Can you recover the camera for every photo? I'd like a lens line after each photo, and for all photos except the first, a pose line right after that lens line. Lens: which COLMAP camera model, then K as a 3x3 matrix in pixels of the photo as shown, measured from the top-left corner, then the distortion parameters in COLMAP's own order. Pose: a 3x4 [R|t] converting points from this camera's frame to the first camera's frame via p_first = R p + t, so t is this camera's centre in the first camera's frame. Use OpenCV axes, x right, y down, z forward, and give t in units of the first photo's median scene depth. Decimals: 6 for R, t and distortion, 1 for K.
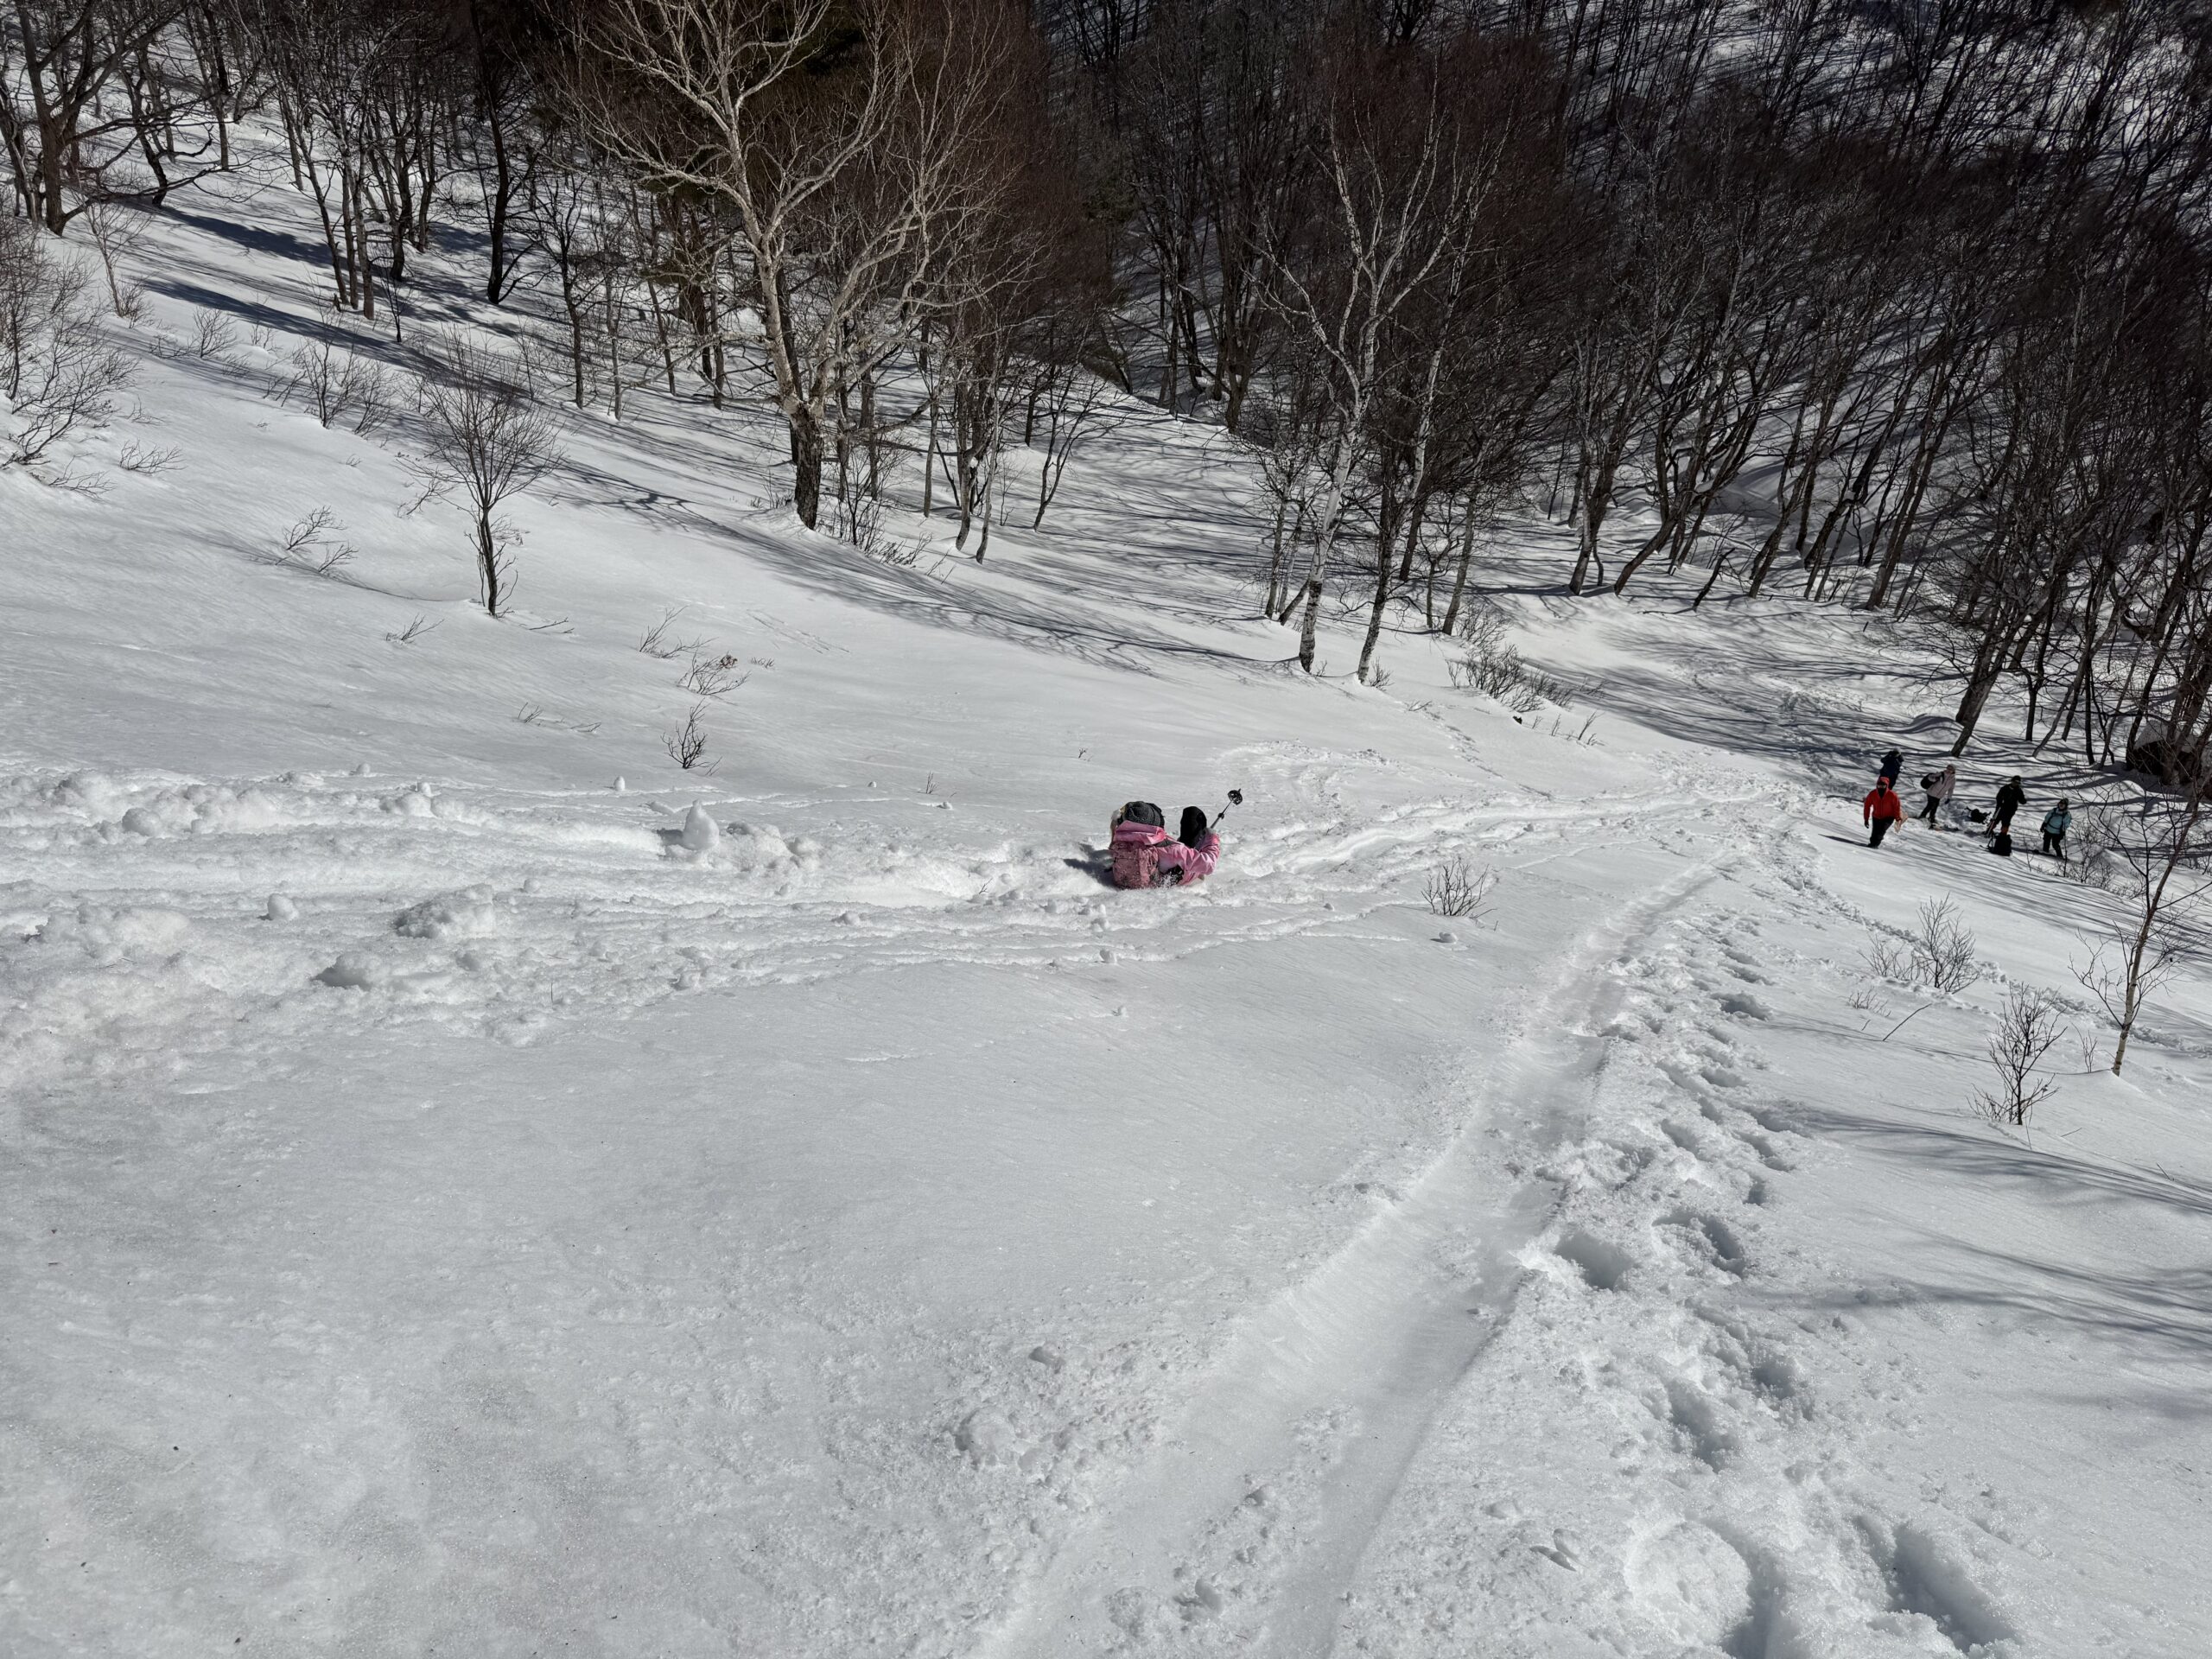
lens RADIAL K [[1553.7, 0, 1184.7], [0, 1553.7, 828.6], [0, 0, 1]] dist [0.116212, -0.122250]
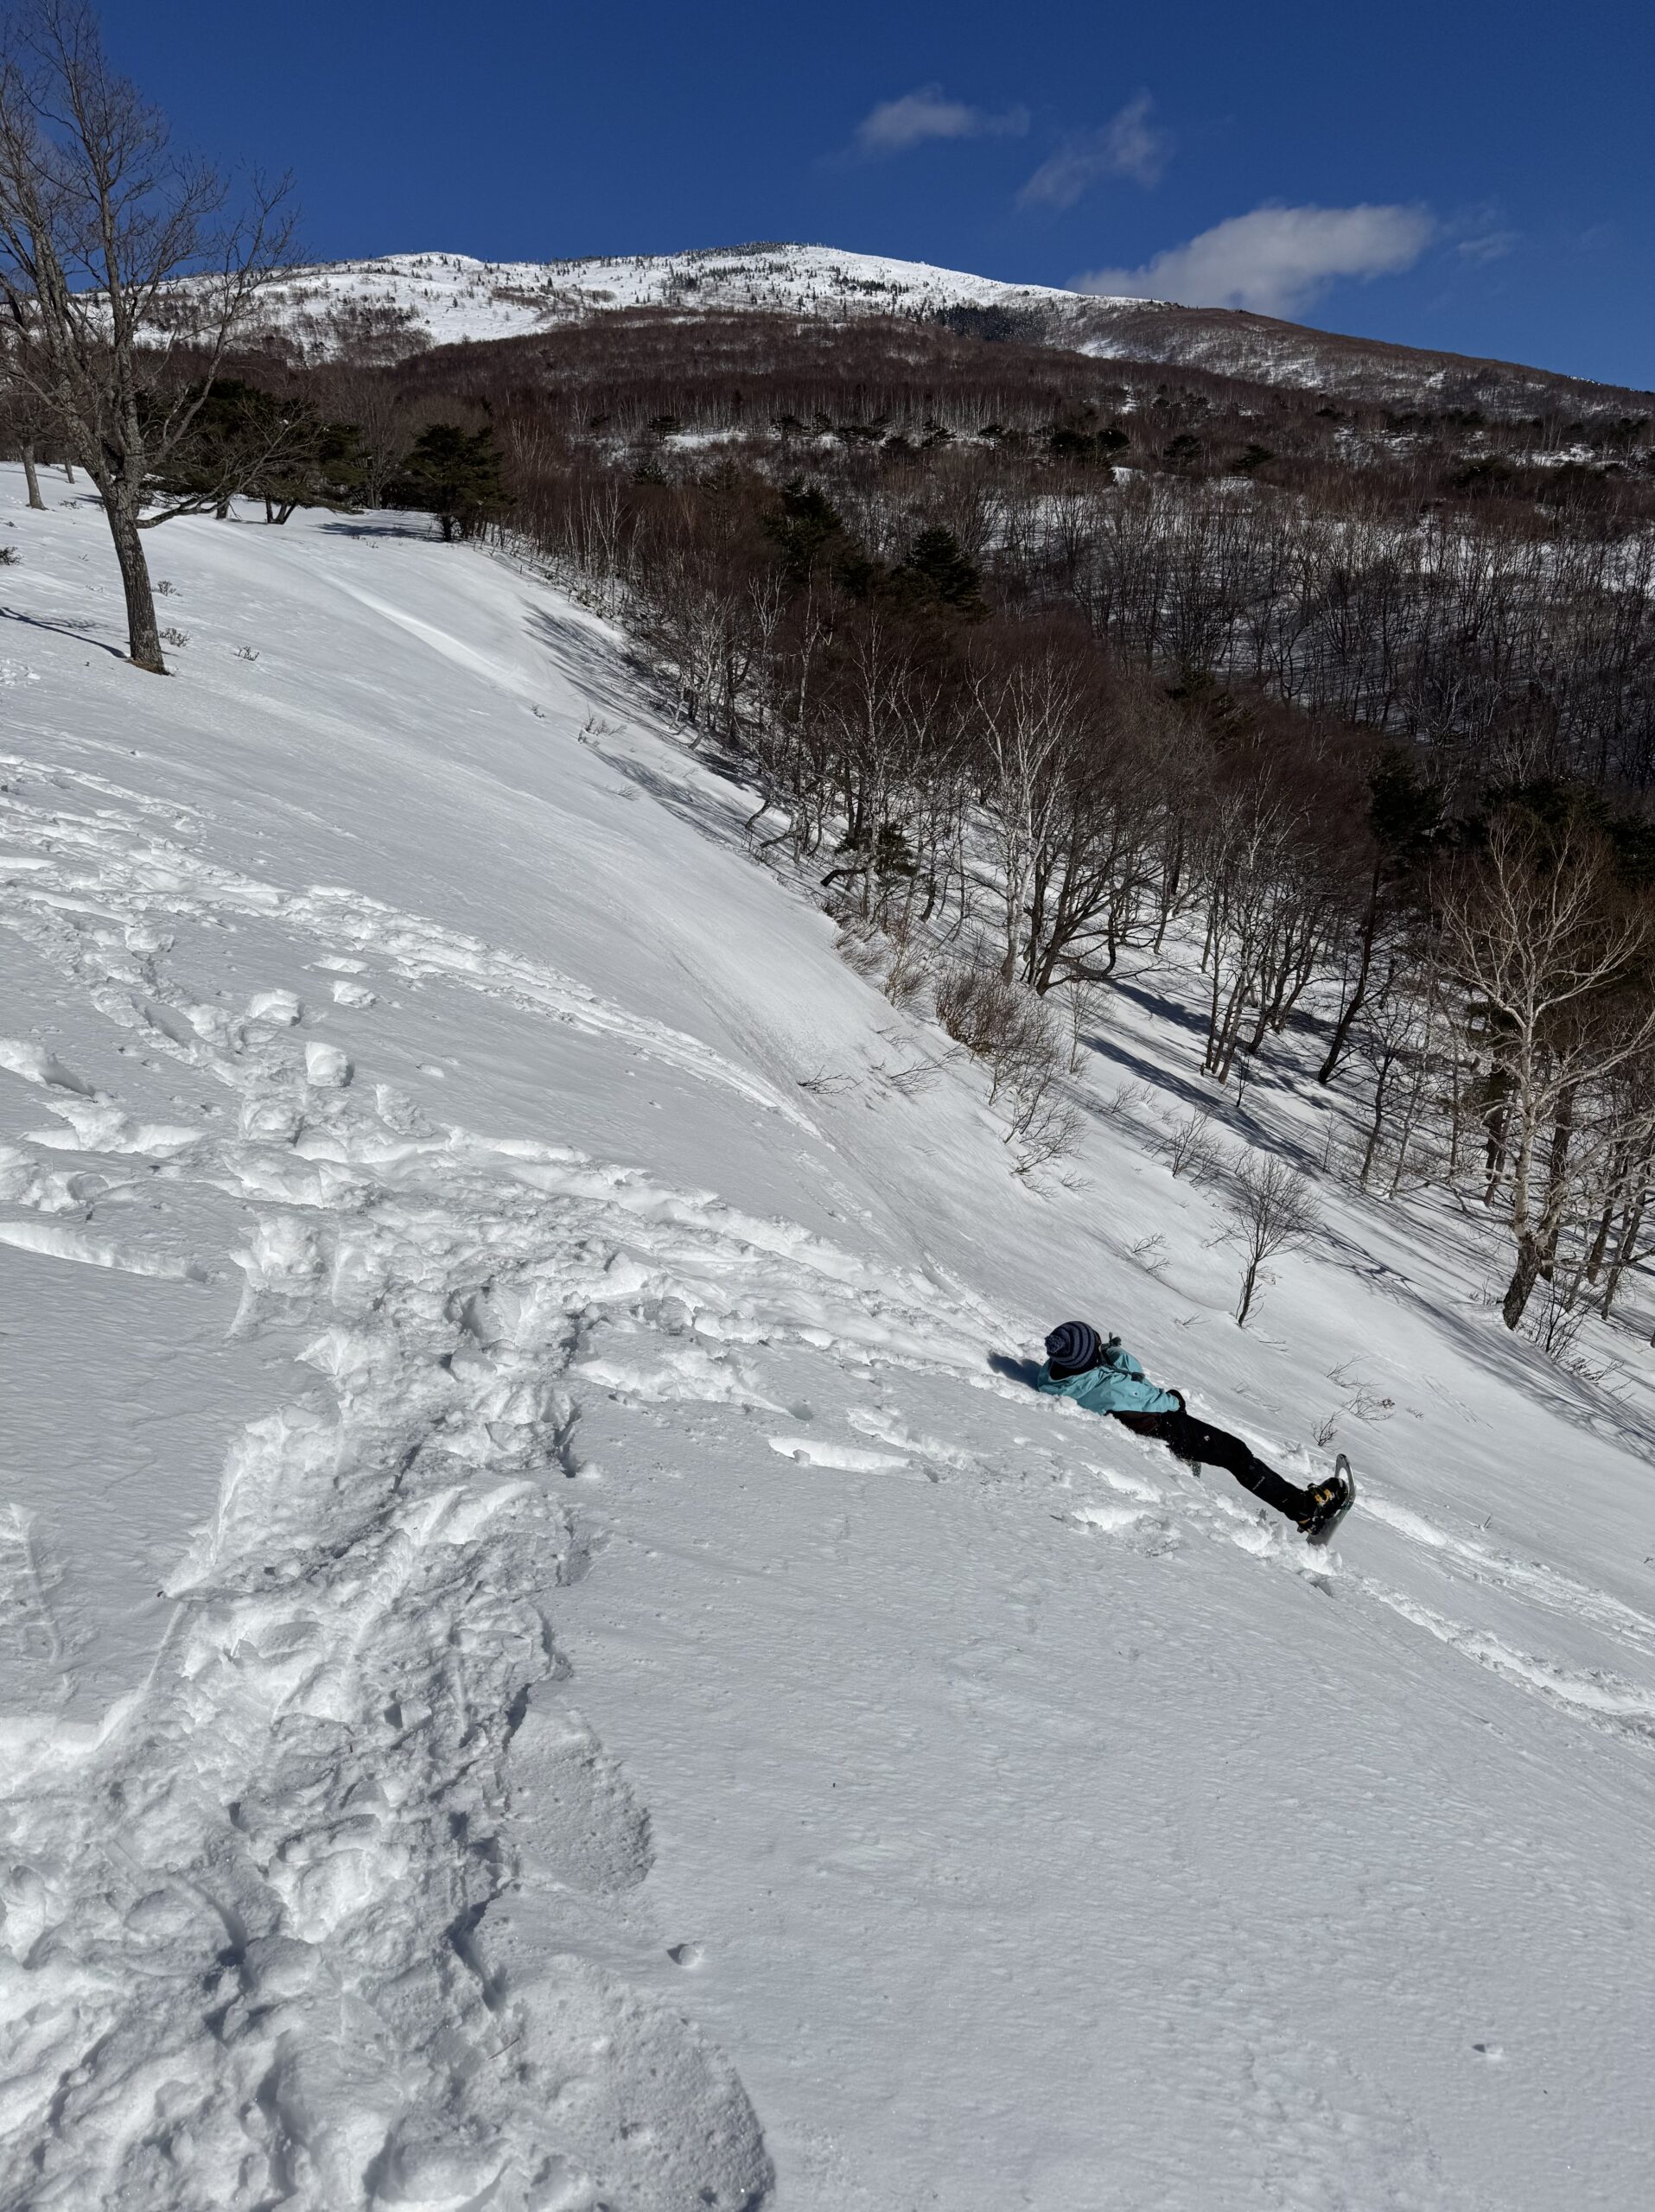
lens RADIAL K [[1553.8, 0, 827.5], [0, 1553.8, 1106.0], [0, 0, 1]] dist [0.116212, -0.122250]
pose [[0.752774, 0.178132, -0.633719, 0.062433], [-0.355786, 0.920064, -0.164006, 0.020219], [0.553848, 0.348927, 0.755978, -0.147382]]
